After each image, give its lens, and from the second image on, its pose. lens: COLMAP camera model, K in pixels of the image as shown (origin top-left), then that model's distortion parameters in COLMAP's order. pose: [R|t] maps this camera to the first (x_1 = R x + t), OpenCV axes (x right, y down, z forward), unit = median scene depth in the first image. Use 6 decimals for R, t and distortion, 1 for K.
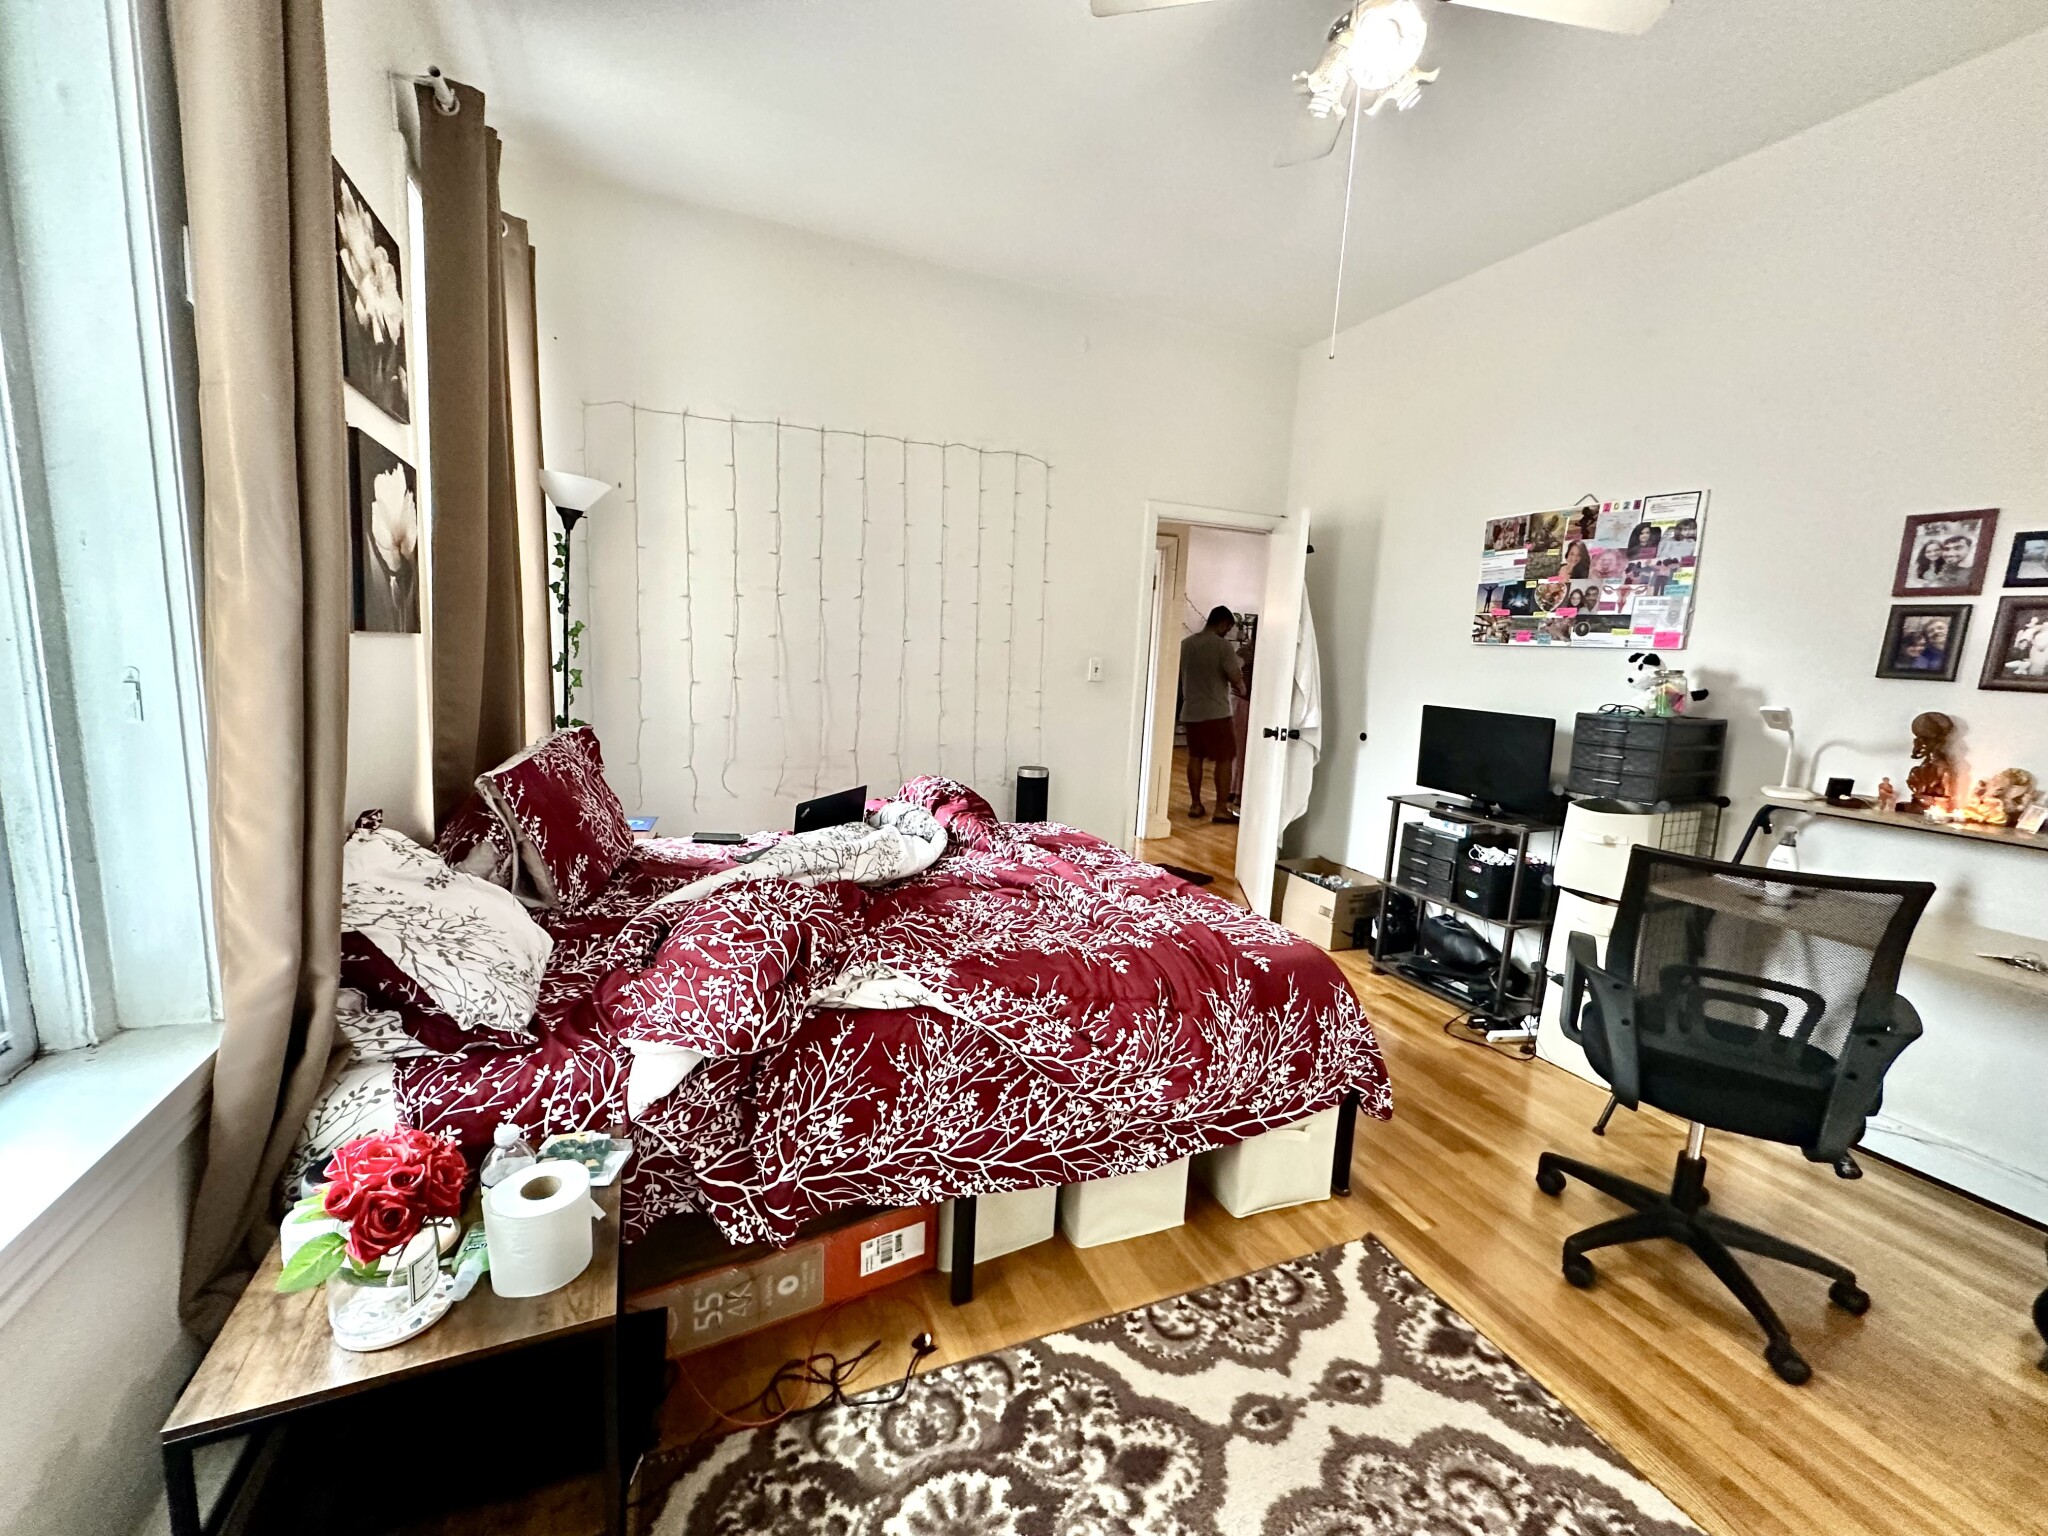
lens RADIAL K [[820.9, 0, 1024.0], [0, 820.9, 768.0], [0, 0, 1]] dist [0.000630, 0.000412]
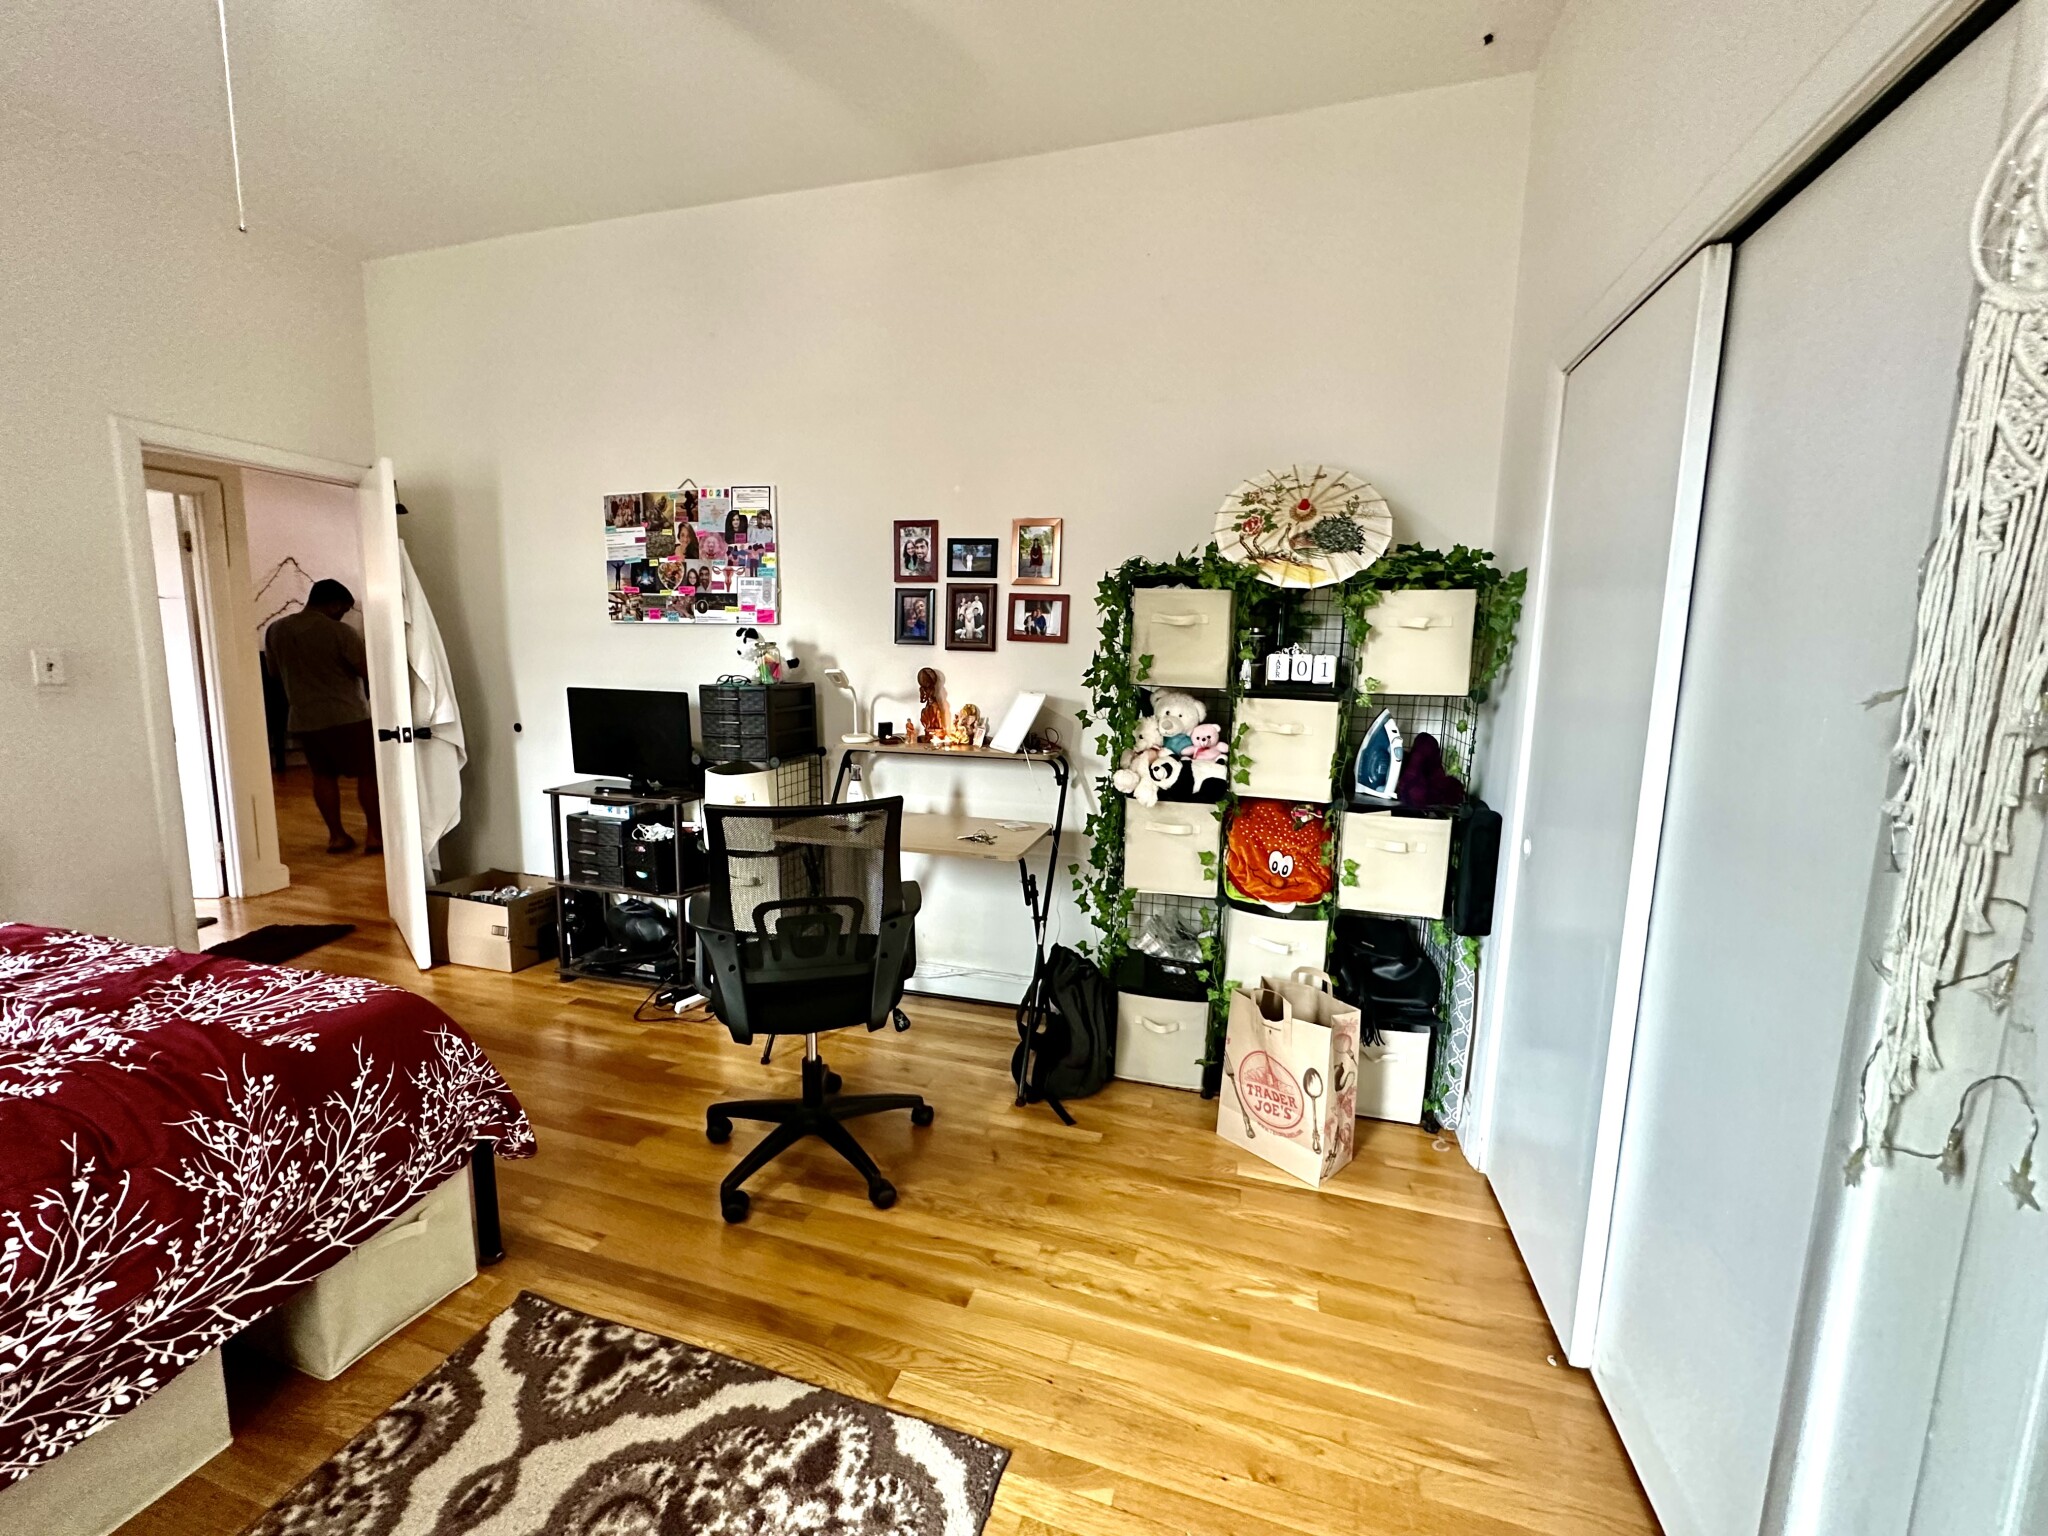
lens RADIAL K [[820.9, 0, 1024.0], [0, 820.9, 768.0], [0, 0, 1]] dist [0.000630, 0.000412]
pose [[0.638747, -0.139741, 0.756621, 0.160666], [0.126292, 0.989073, 0.076056, 0.014094], [-0.758981, 0.046975, 0.649416, 0.000172]]
